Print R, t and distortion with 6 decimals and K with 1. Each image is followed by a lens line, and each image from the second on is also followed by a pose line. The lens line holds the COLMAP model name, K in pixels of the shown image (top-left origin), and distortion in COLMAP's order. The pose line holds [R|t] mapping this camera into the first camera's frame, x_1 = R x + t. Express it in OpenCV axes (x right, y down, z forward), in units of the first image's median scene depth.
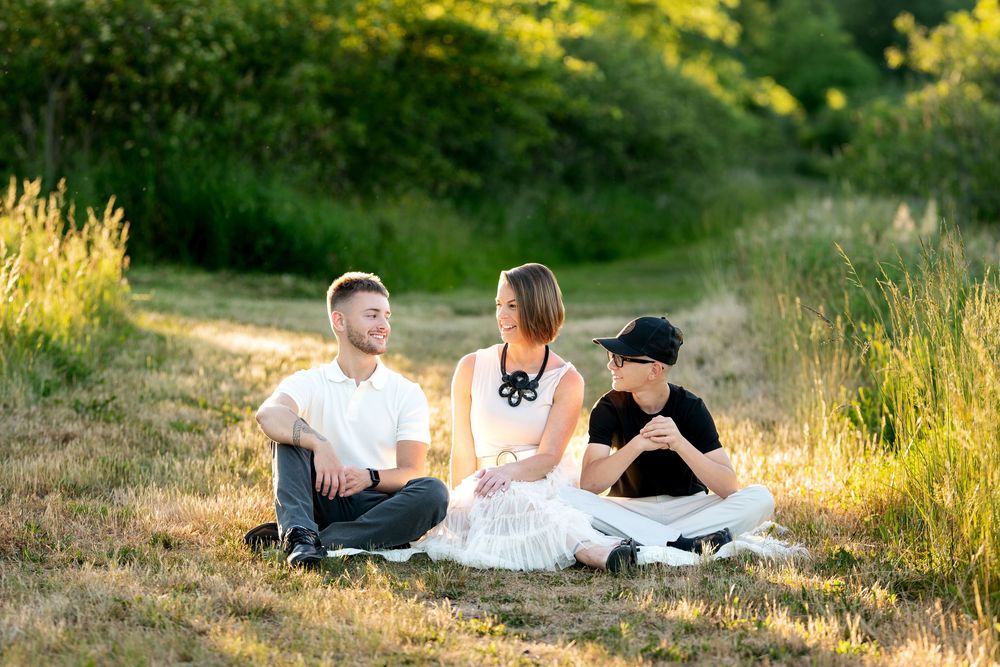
lens RADIAL K [[4111.8, 0, 484.1], [0, 4111.8, 333.8], [0, 0, 1]] dist [-0.054341, 1.558172]
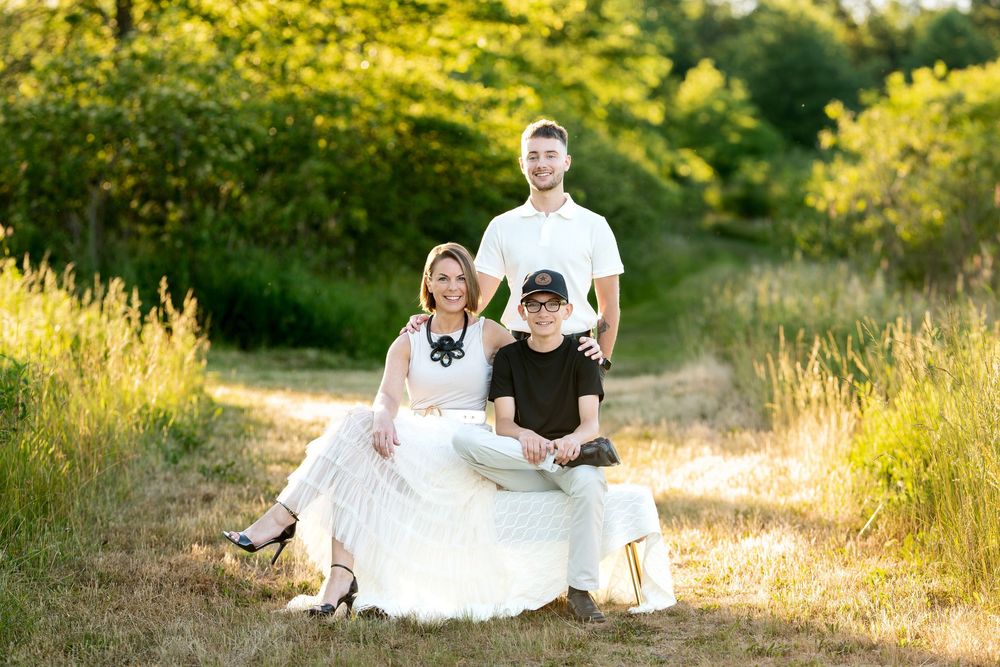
lens RADIAL K [[3816.9, 0, 500.3], [0, 3816.9, 332.0], [0, 0, 1]] dist [-0.034700, 0.105292]
pose [[0.999336, -0.028713, 0.022426, -0.030475], [0.029034, 0.999479, -0.014122, -0.003875], [-0.022008, 0.014764, 0.999649, -0.095725]]
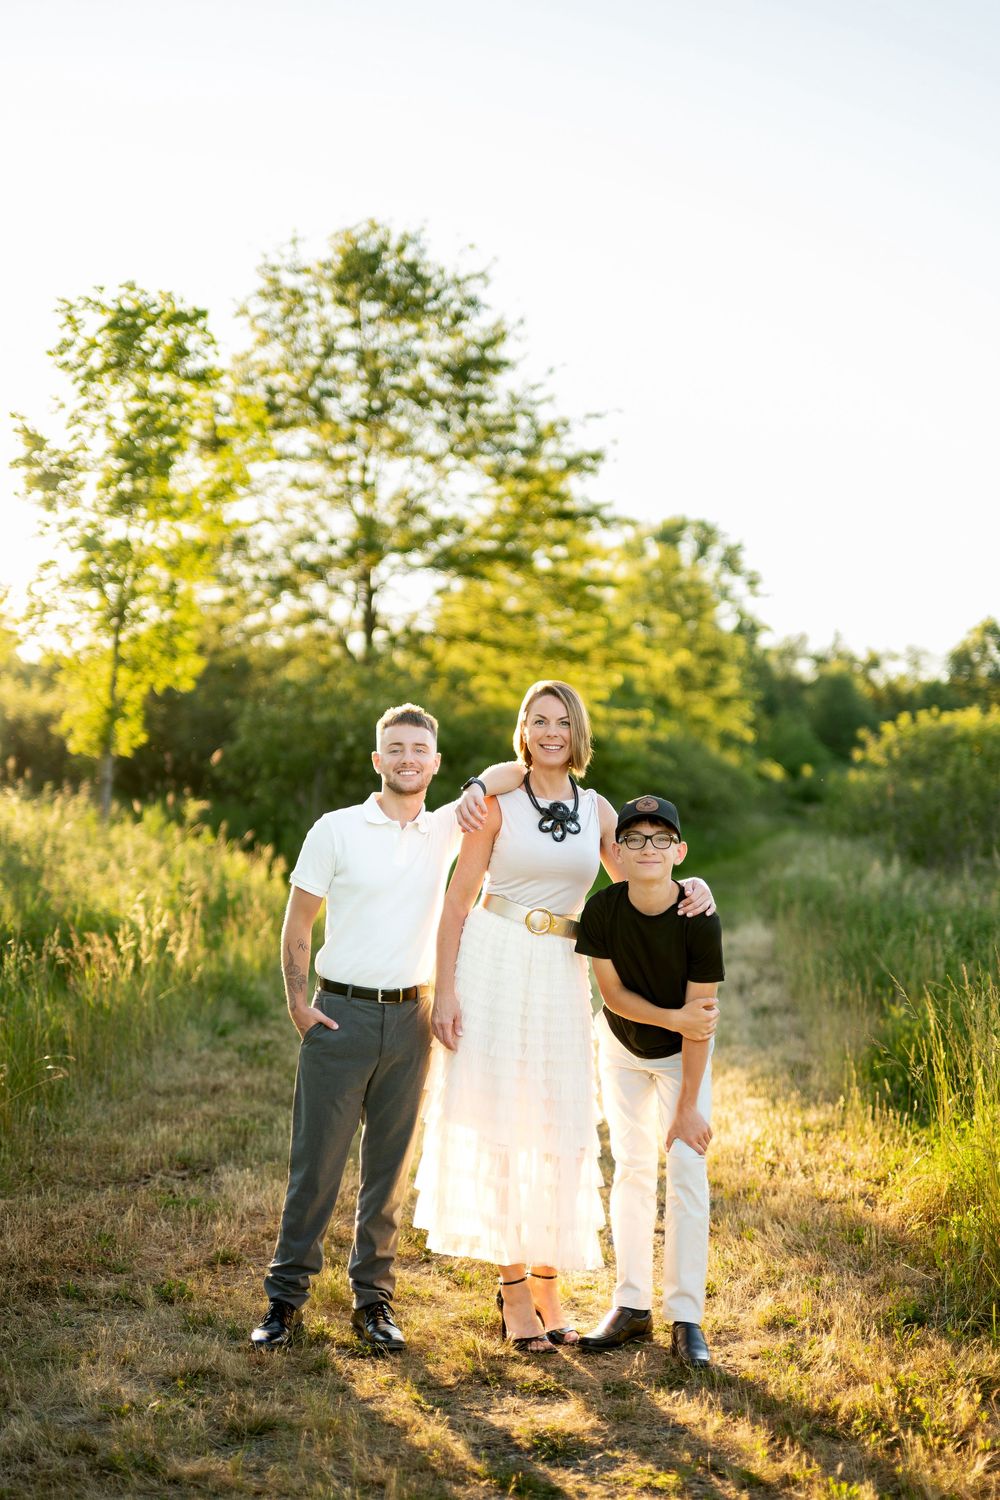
lens RADIAL K [[2230.5, 0, 499.9], [0, 2230.5, 783.1], [0, 0, 1]] dist [-0.021257, 0.023988]
pose [[0.998728, 0.003040, -0.050328, 0.010570], [-0.005566, 0.998728, -0.050119, -0.024461], [0.050111, 0.050335, 0.997474, 0.274270]]
